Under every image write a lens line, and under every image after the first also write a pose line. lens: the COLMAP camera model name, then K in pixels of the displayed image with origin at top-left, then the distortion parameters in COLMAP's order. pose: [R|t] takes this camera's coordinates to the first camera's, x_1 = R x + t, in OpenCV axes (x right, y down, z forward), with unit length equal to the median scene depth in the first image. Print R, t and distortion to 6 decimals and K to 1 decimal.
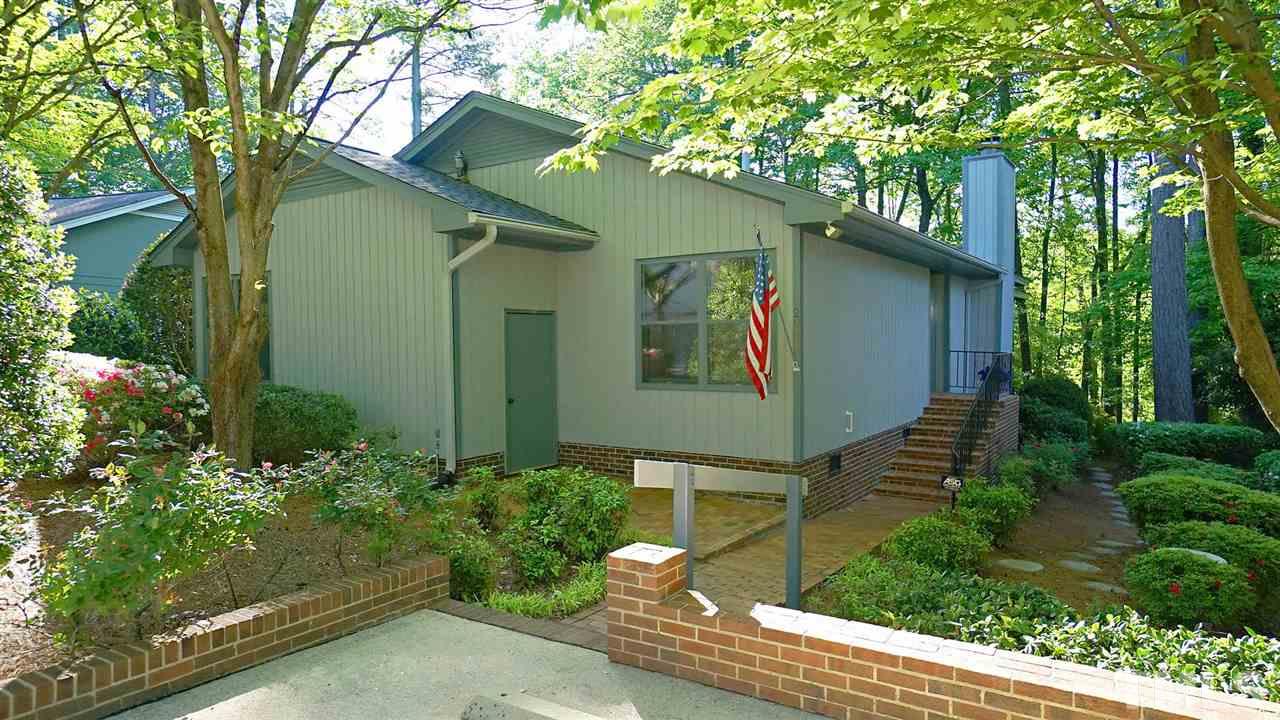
lens RADIAL K [[799.8, 0, 639.8], [0, 799.8, 367.9], [0, 0, 1]] dist [-0.004917, 0.000487]
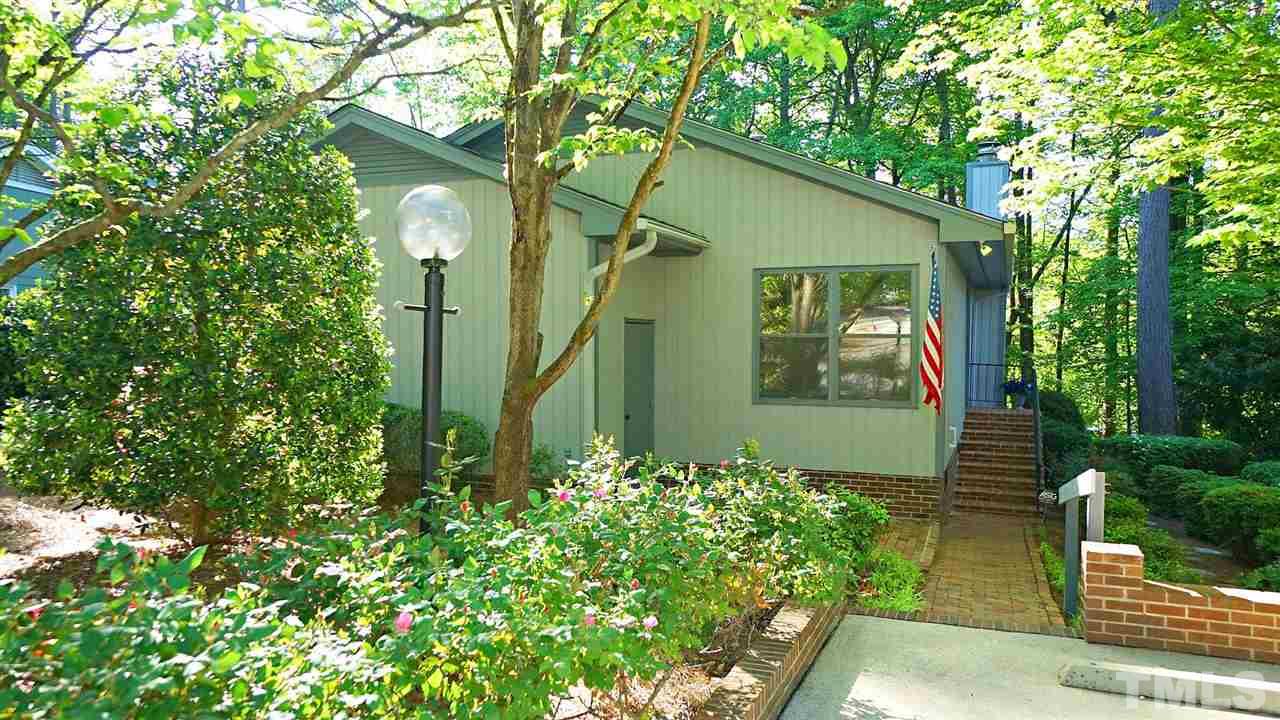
lens RADIAL K [[960.4, 0, 639.6], [0, 960.4, 352.5], [0, 0, 1]] dist [0.008152, 0.011797]
pose [[0.979180, 0.010466, 0.202725, -0.434457], [-0.005778, 0.999702, -0.023702, -0.008110], [-0.202913, 0.022037, 0.978949, -0.111593]]
